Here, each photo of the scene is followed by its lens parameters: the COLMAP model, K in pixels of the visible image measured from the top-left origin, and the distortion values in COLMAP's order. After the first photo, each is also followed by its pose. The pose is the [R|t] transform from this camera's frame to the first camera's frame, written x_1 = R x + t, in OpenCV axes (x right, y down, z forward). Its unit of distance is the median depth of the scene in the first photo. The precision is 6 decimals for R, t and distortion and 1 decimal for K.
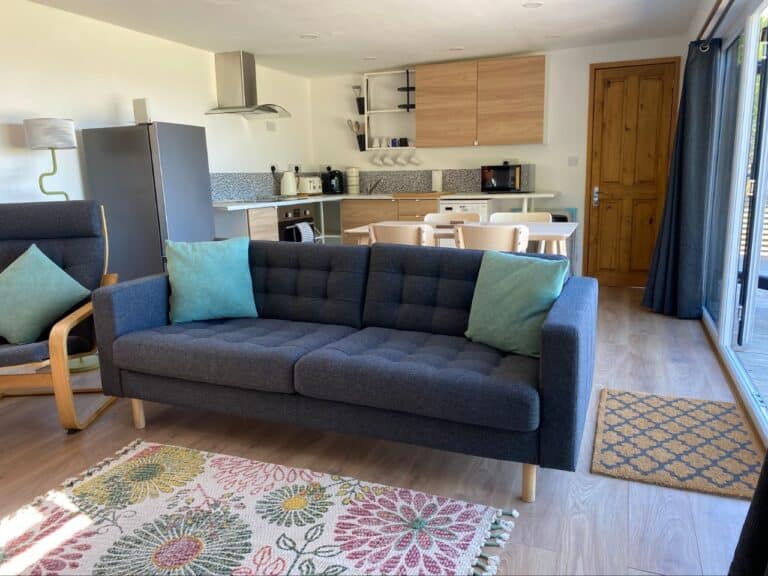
lens RADIAL K [[596.8, 0, 381.5], [0, 596.8, 287.9], [0, 0, 1]] dist [0.044263, -0.017096]
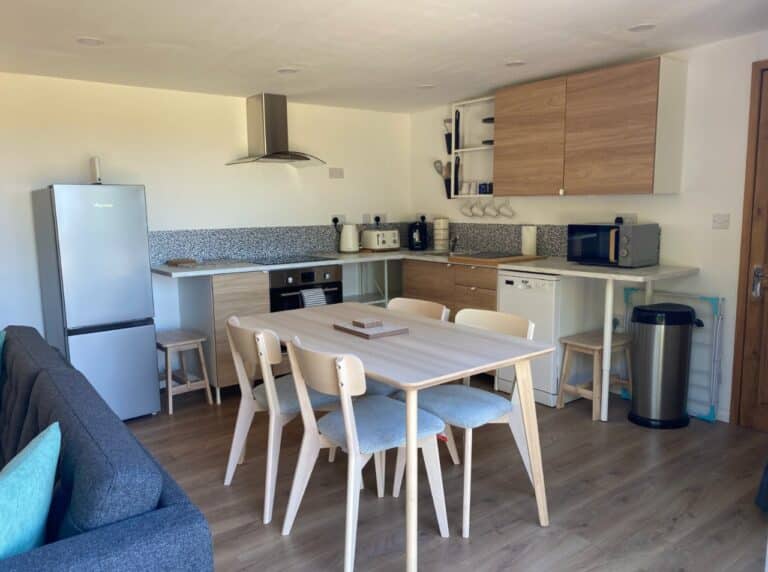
lens RADIAL K [[596.8, 0, 385.5], [0, 596.8, 287.0], [0, 0, 1]] dist [0.044263, -0.017096]
pose [[0.861818, 0.079658, -0.500923, 0.326265], [-0.099623, 0.994938, -0.013180, -0.097638], [0.497337, 0.061262, 0.865392, 0.287709]]
